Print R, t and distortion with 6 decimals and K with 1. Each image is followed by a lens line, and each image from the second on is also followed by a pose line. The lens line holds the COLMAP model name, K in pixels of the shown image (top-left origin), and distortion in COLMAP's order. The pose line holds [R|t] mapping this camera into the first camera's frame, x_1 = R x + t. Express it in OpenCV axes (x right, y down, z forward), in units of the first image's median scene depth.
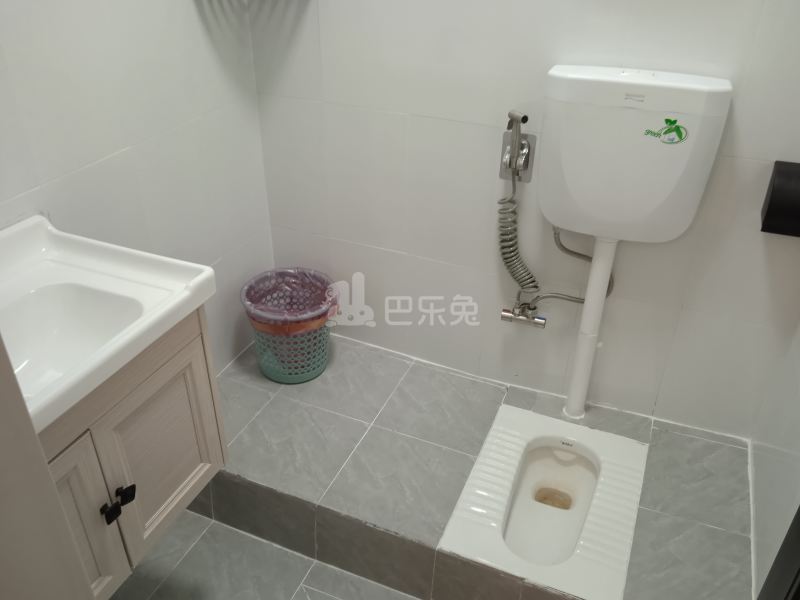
lens RADIAL K [[657.3, 0, 400.0], [0, 657.3, 300.0], [0, 0, 1]] dist [-0.002245, -0.001267]
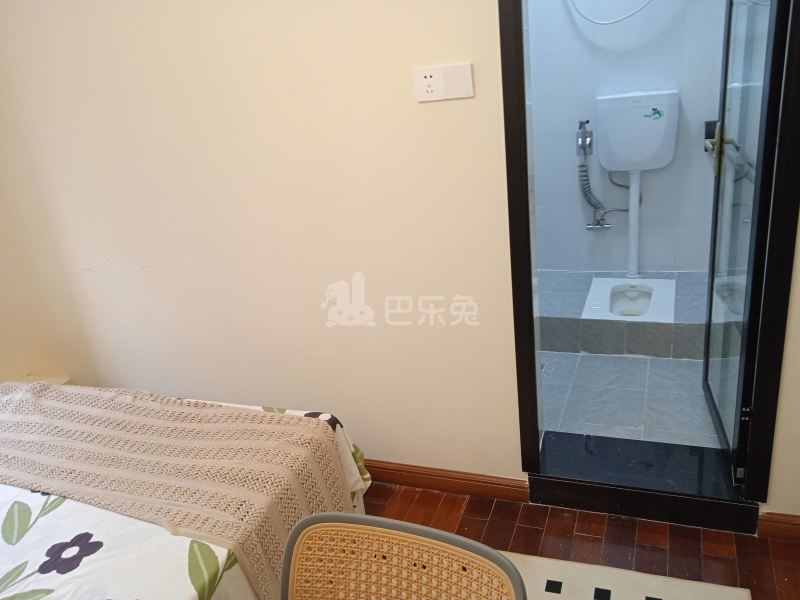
lens RADIAL K [[619.9, 0, 400.0], [0, 619.9, 300.0], [0, 0, 1]] dist [-0.035765, -0.003821]
pose [[0.991903, -0.122111, -0.034904, -0.376930], [0.114922, 0.979980, -0.162581, 0.497535], [0.054058, 0.157254, 0.986078, -0.835914]]
